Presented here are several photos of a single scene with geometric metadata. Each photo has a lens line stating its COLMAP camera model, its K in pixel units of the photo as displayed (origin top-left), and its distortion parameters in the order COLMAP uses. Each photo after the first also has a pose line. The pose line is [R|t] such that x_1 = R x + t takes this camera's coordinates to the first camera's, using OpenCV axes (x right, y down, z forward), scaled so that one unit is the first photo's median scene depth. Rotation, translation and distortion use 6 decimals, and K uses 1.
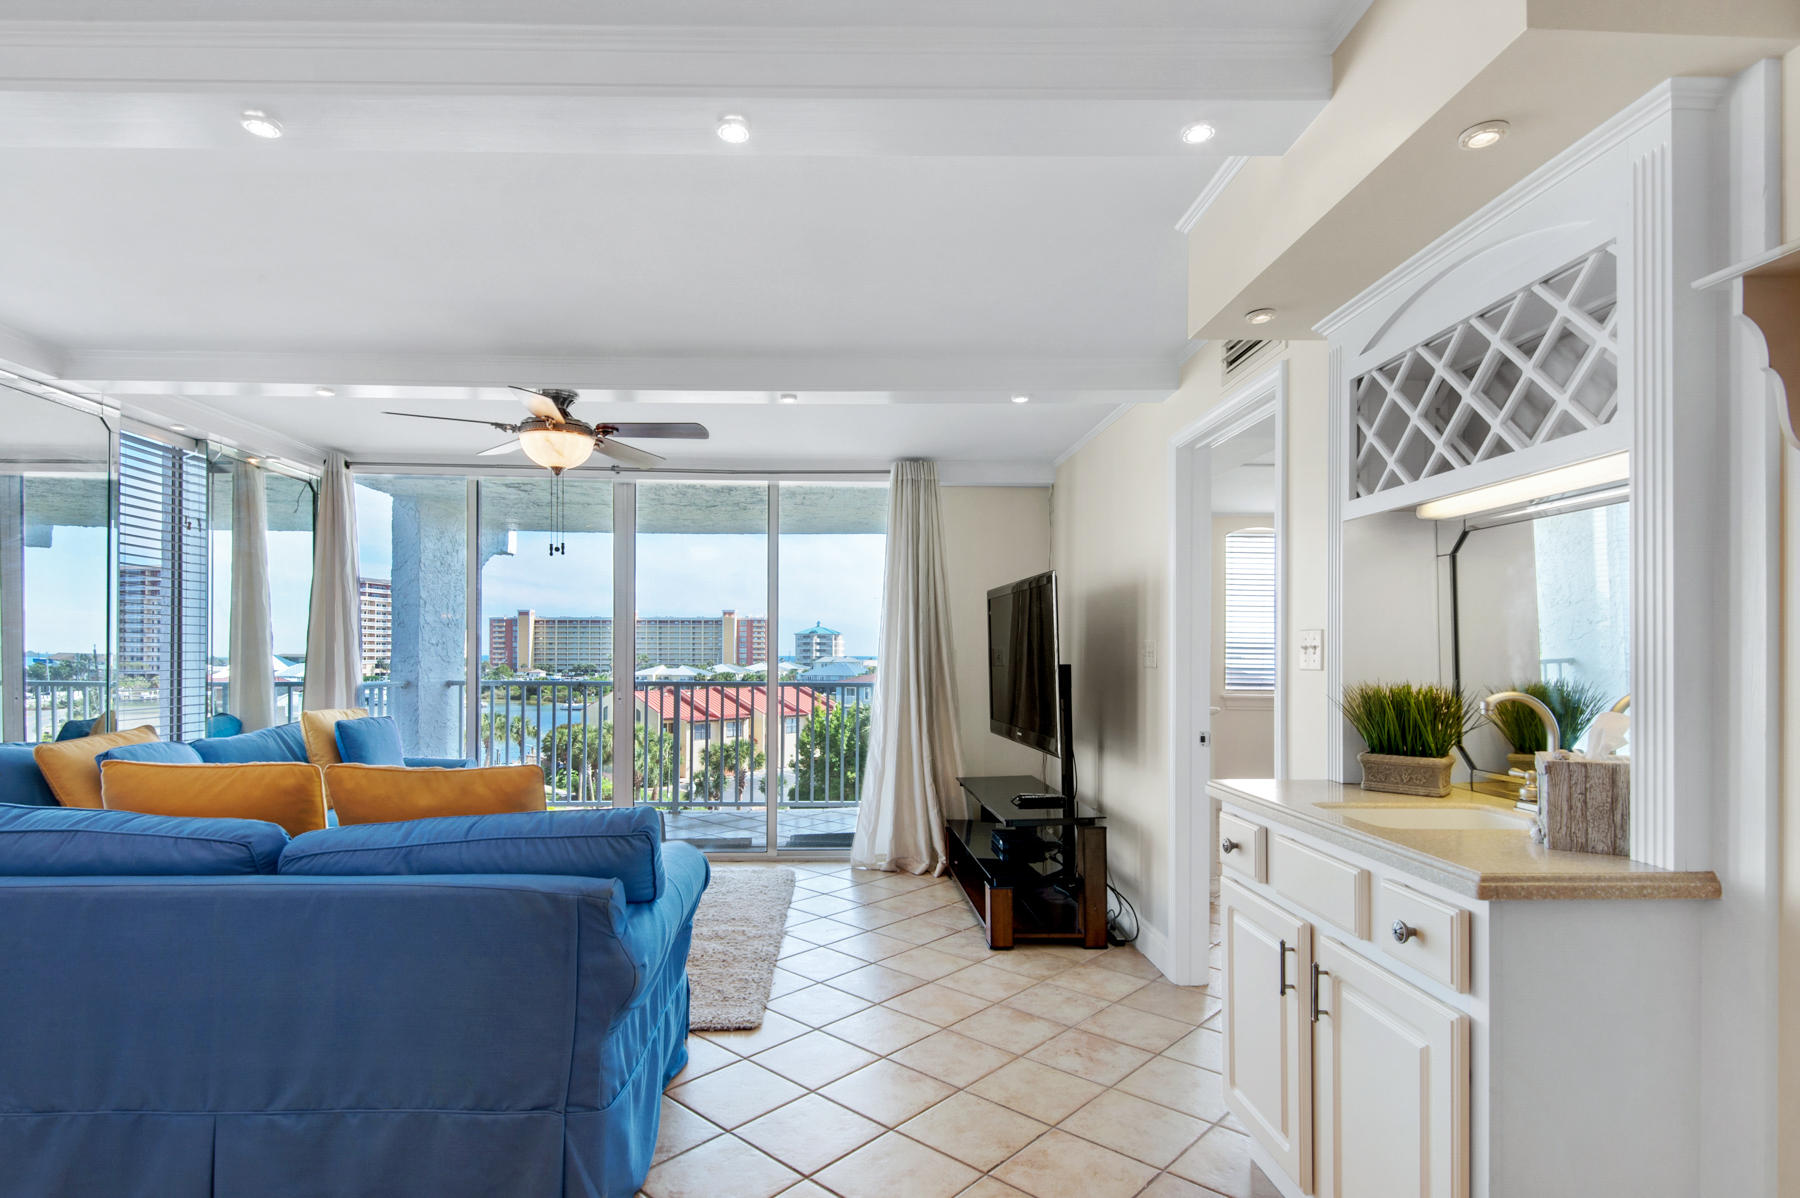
lens RADIAL K [[898.1, 0, 875.5], [0, 898.1, 646.3], [0, 0, 1]] dist [0.024359, -0.017398]
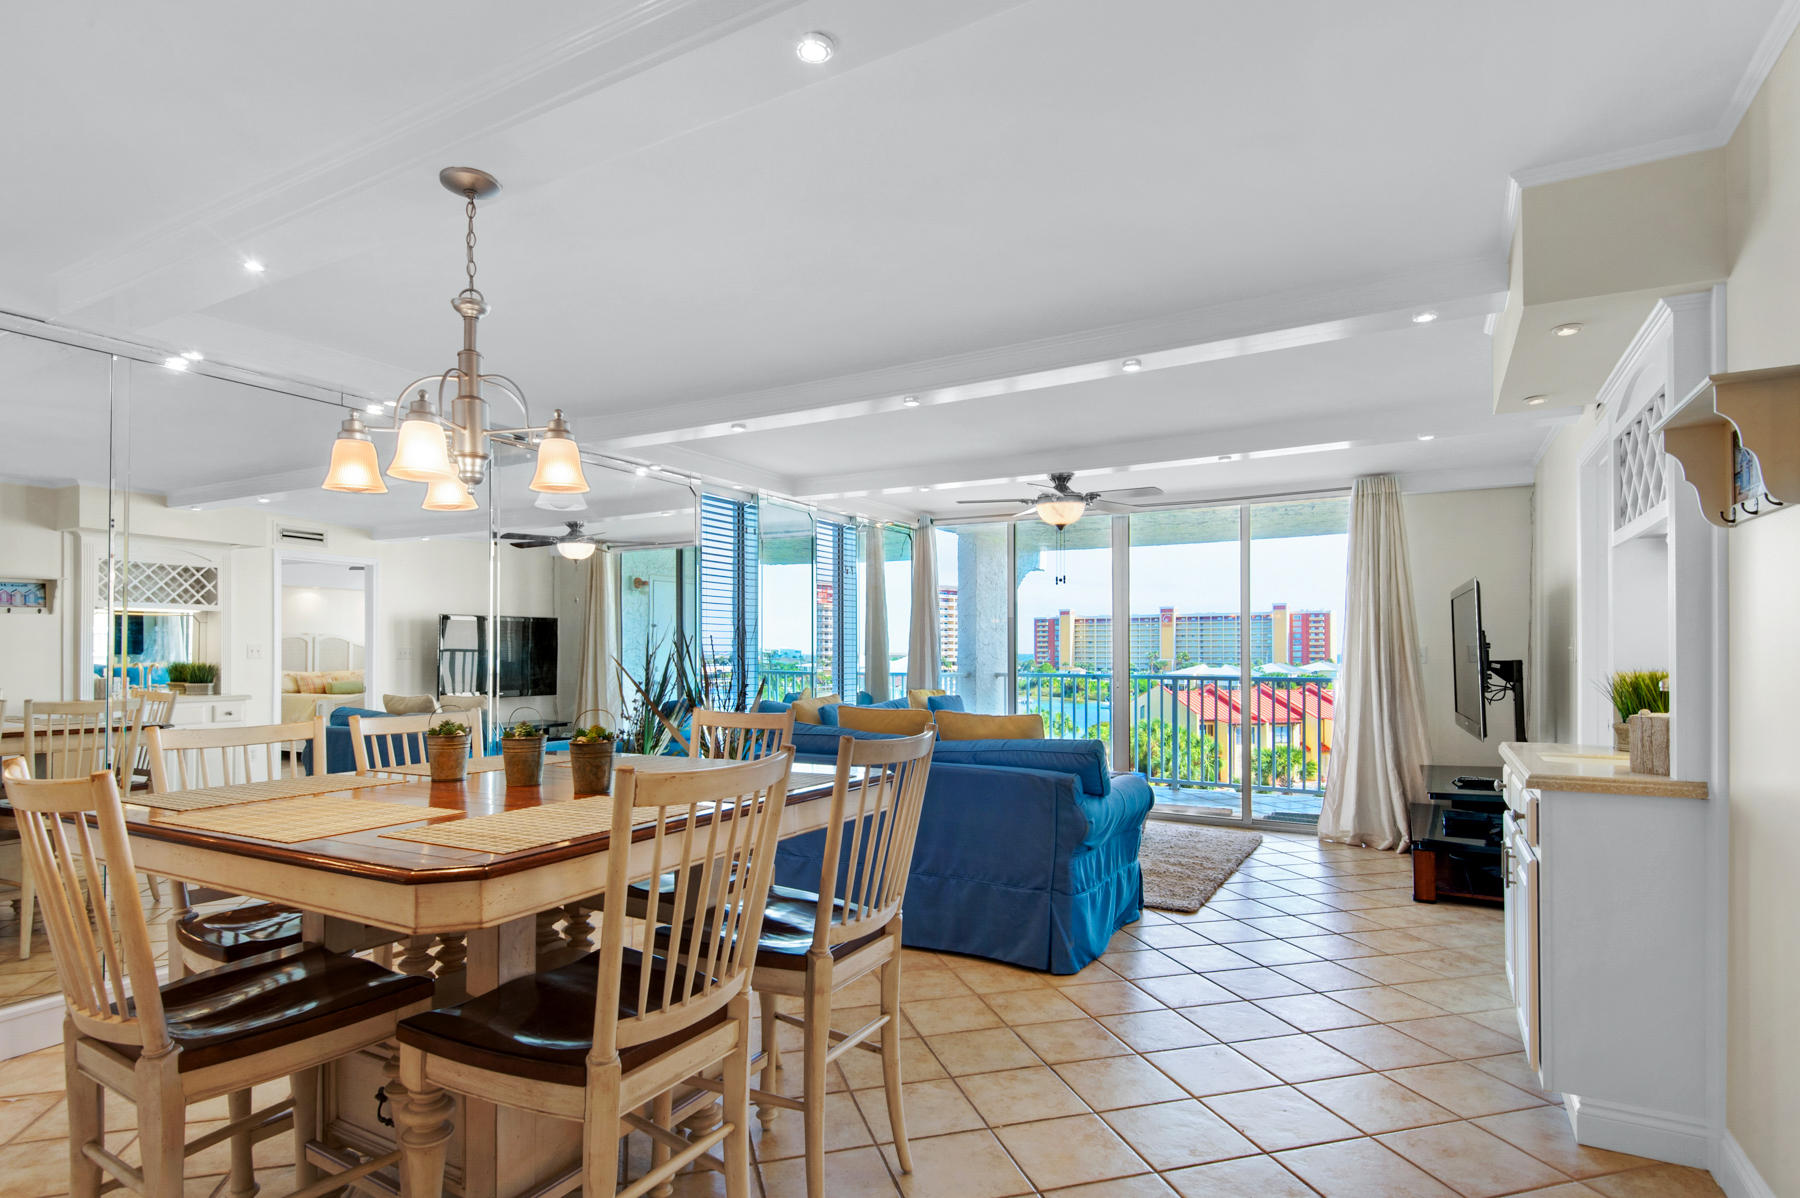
lens RADIAL K [[942.3, 0, 894.1], [0, 942.3, 642.4], [0, 0, 1]] dist [-0.000184, -0.000089]
pose [[0.851121, -0.008754, -0.524896, 0.154997], [0.007678, 0.999962, -0.004227, -0.001389], [0.524913, -0.000433, 0.851156, -0.316141]]
